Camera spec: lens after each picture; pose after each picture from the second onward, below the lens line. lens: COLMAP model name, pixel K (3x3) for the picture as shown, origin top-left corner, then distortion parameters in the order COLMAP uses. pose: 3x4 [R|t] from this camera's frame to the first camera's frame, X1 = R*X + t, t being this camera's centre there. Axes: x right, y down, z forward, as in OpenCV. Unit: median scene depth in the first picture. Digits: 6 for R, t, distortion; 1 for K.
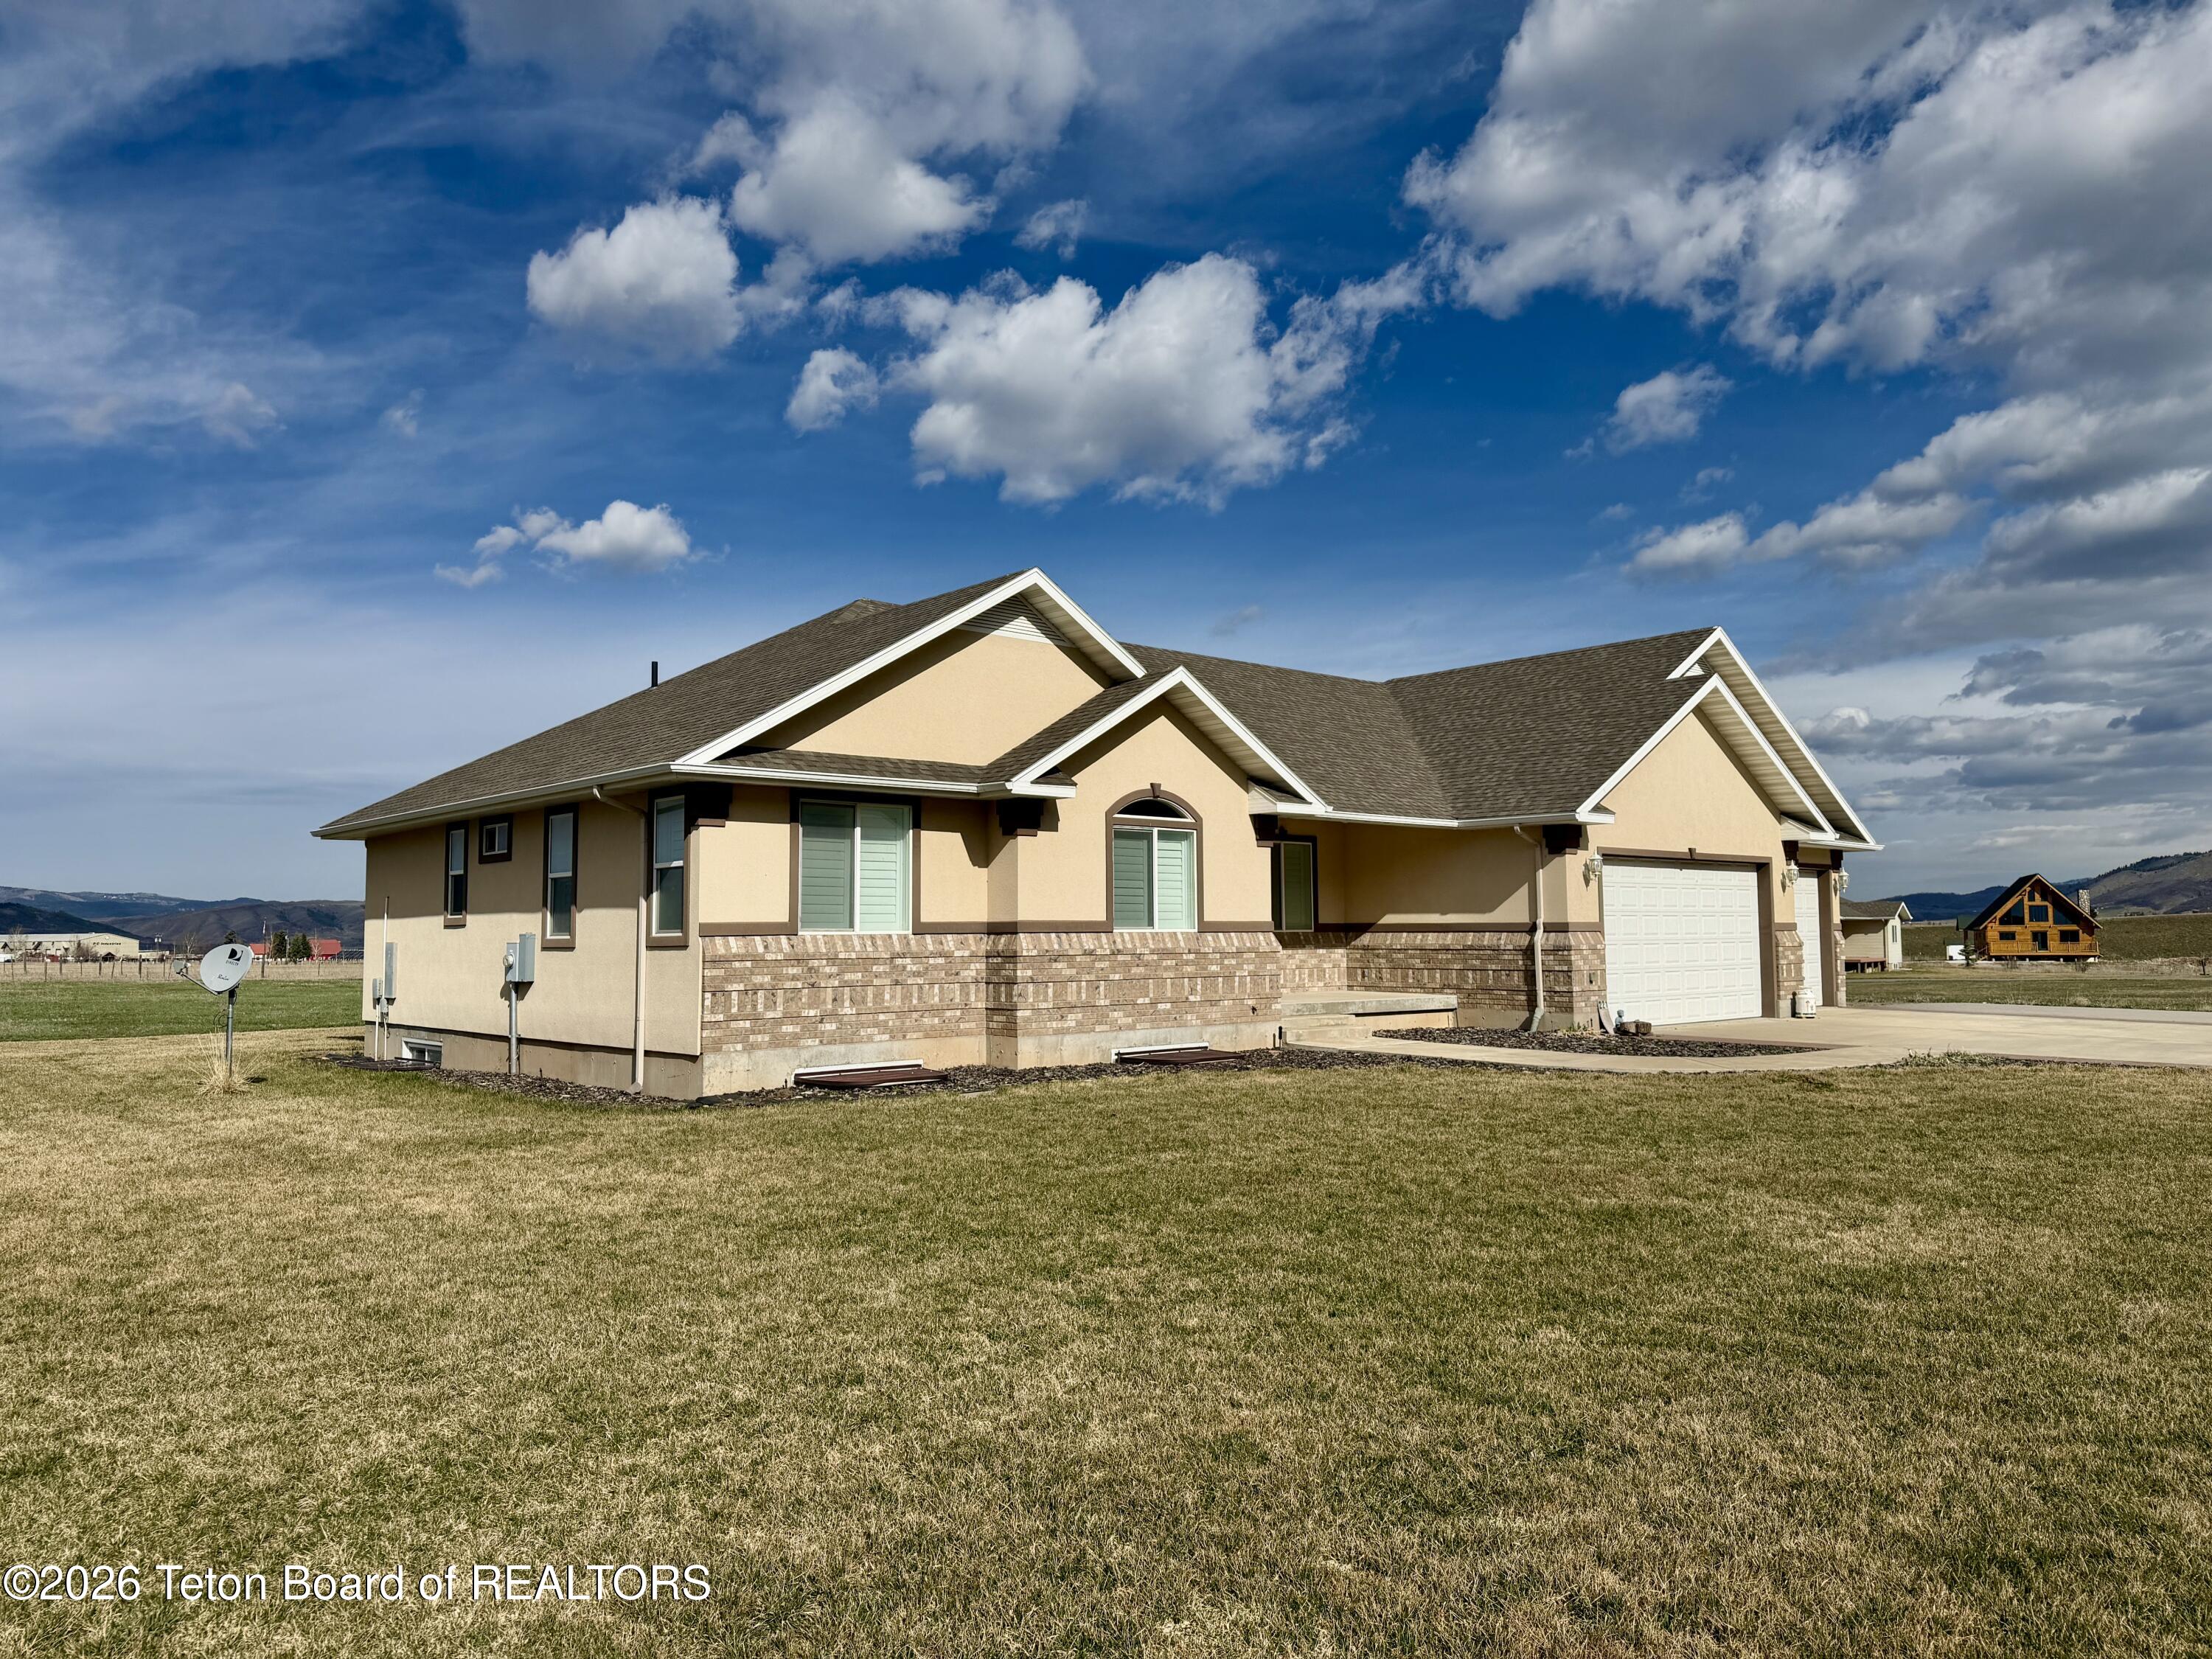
lens RADIAL K [[1588.8, 0, 1106.0], [0, 1588.8, 829.5], [0, 0, 1]] dist [0.001724, -0.049685]
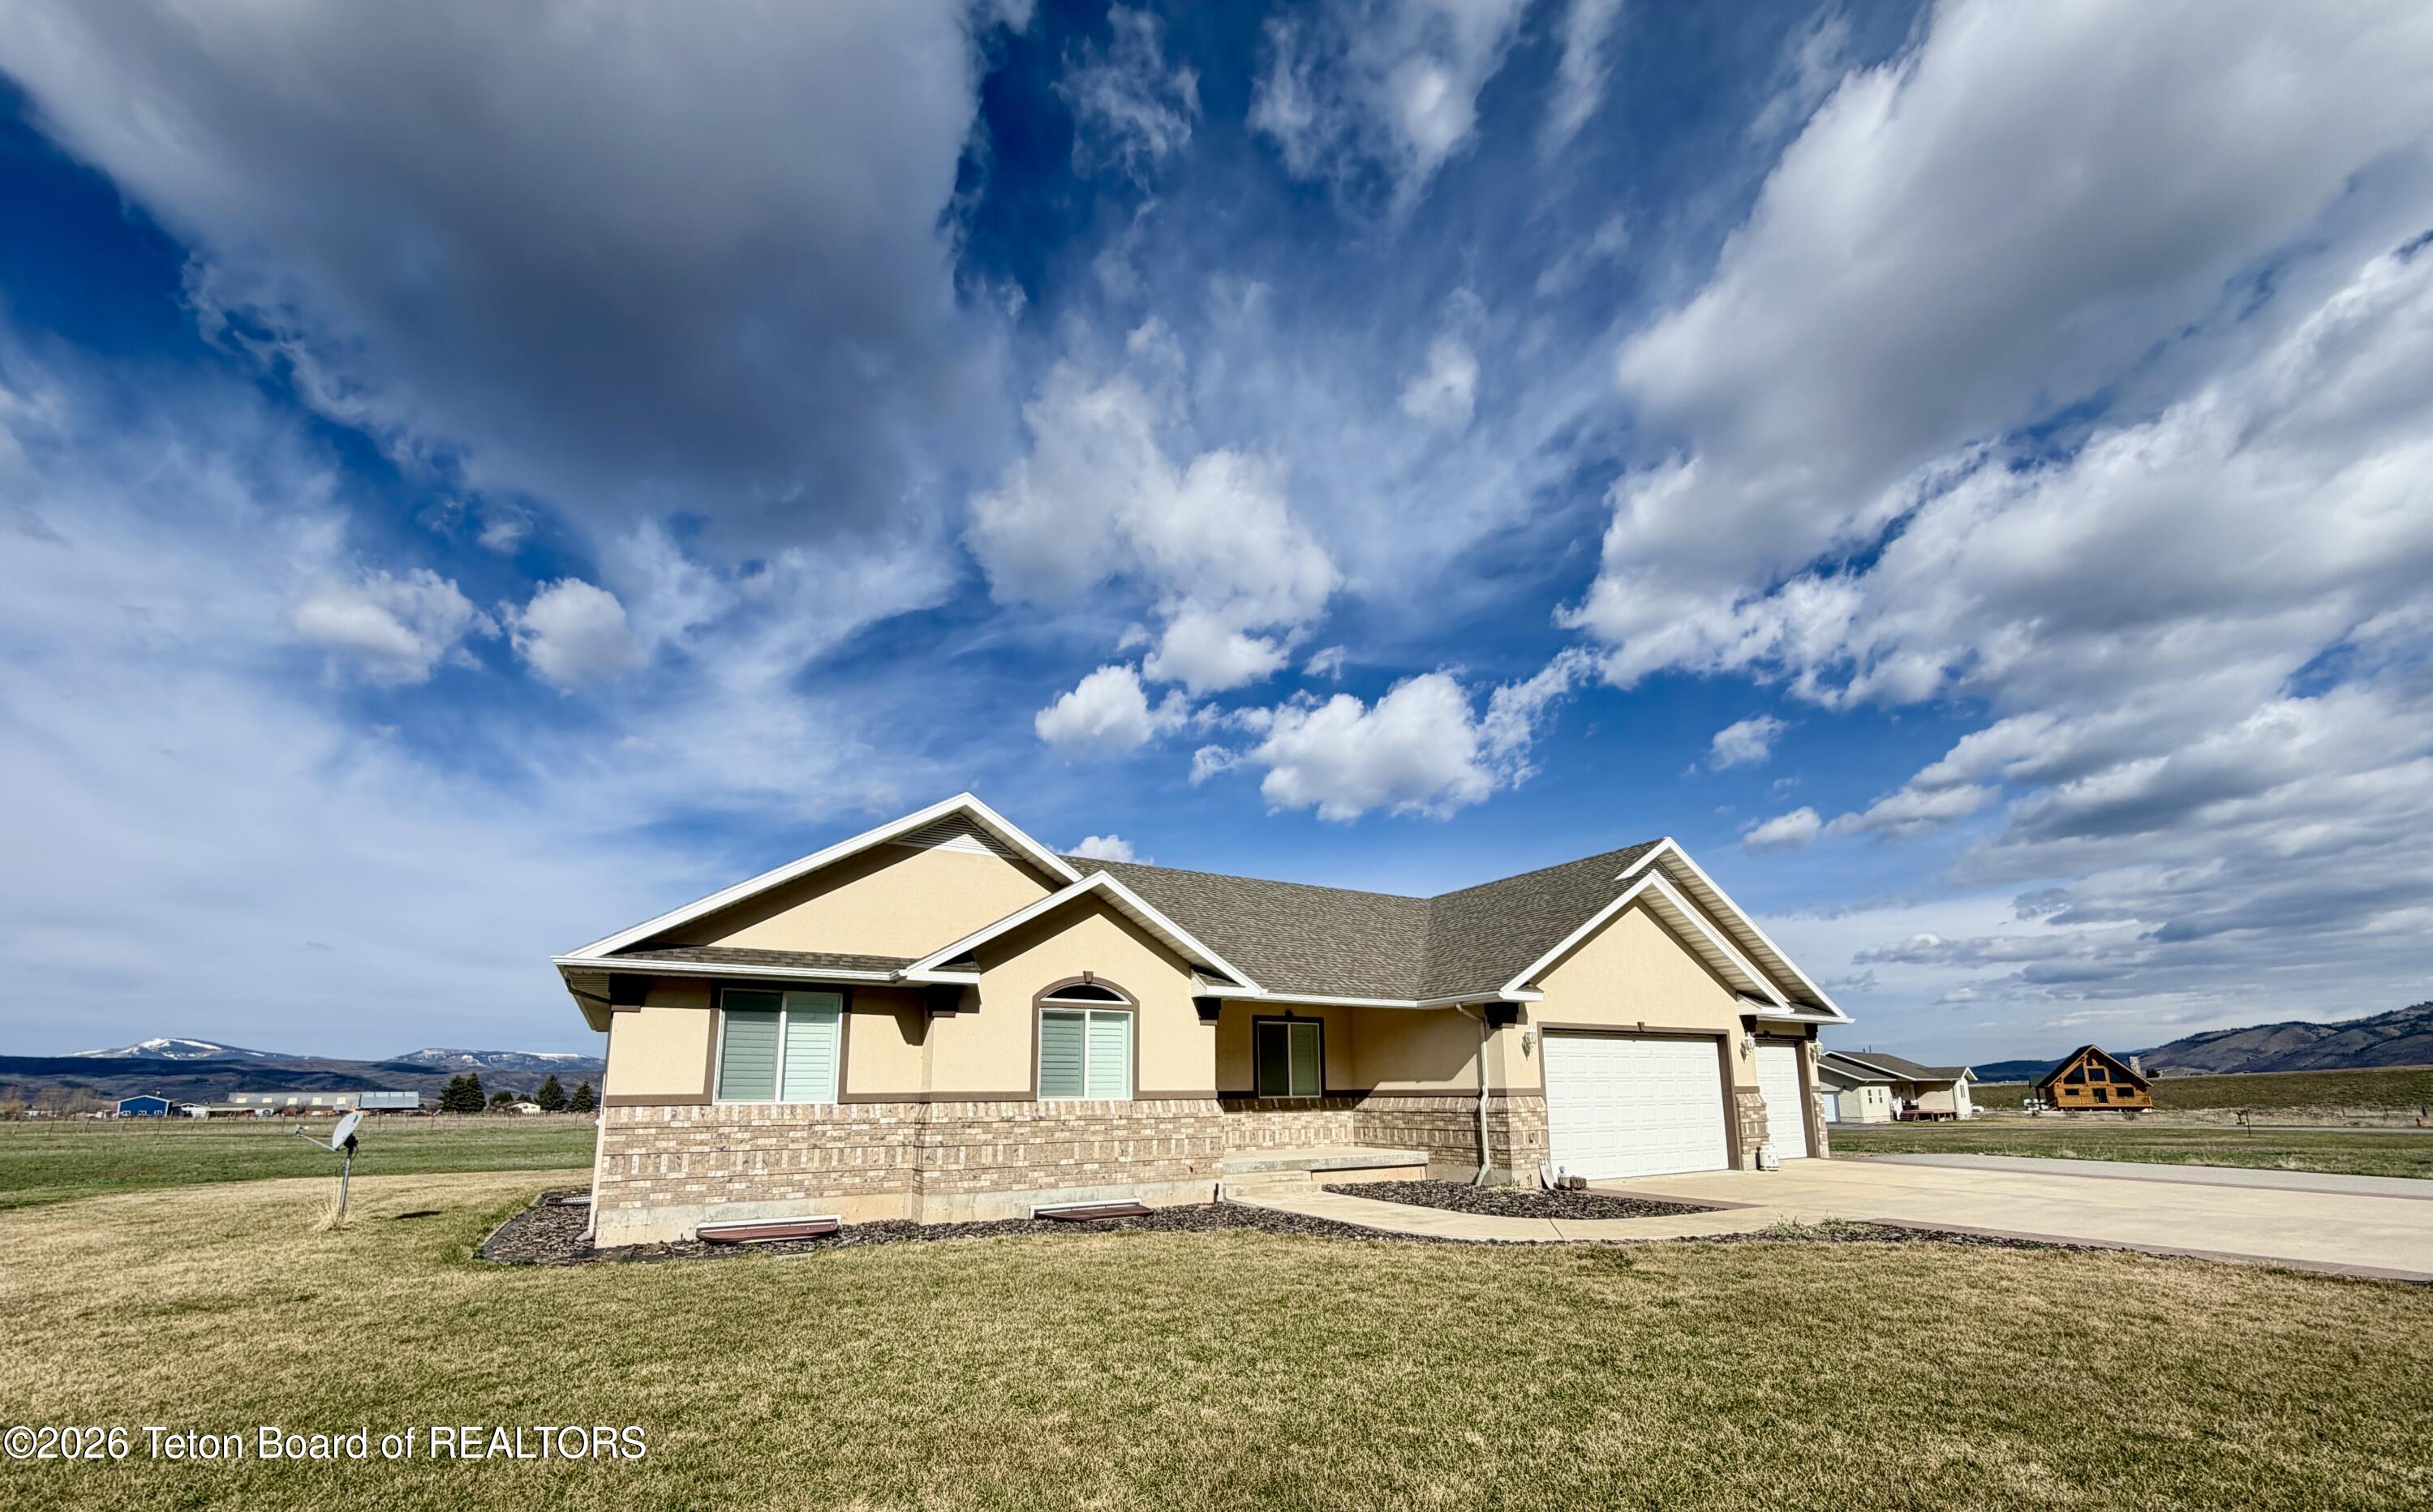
lens RADIAL K [[956.2, 0, 1219.9], [0, 956.2, 807.2], [0, 0, 1]] dist [-0.005435, 0.000209]
pose [[0.980921, -0.060674, -0.184696, 0.207232], [0.017561, 0.973820, -0.226640, 0.011737], [0.193612, 0.219073, 0.956306, 0.223706]]
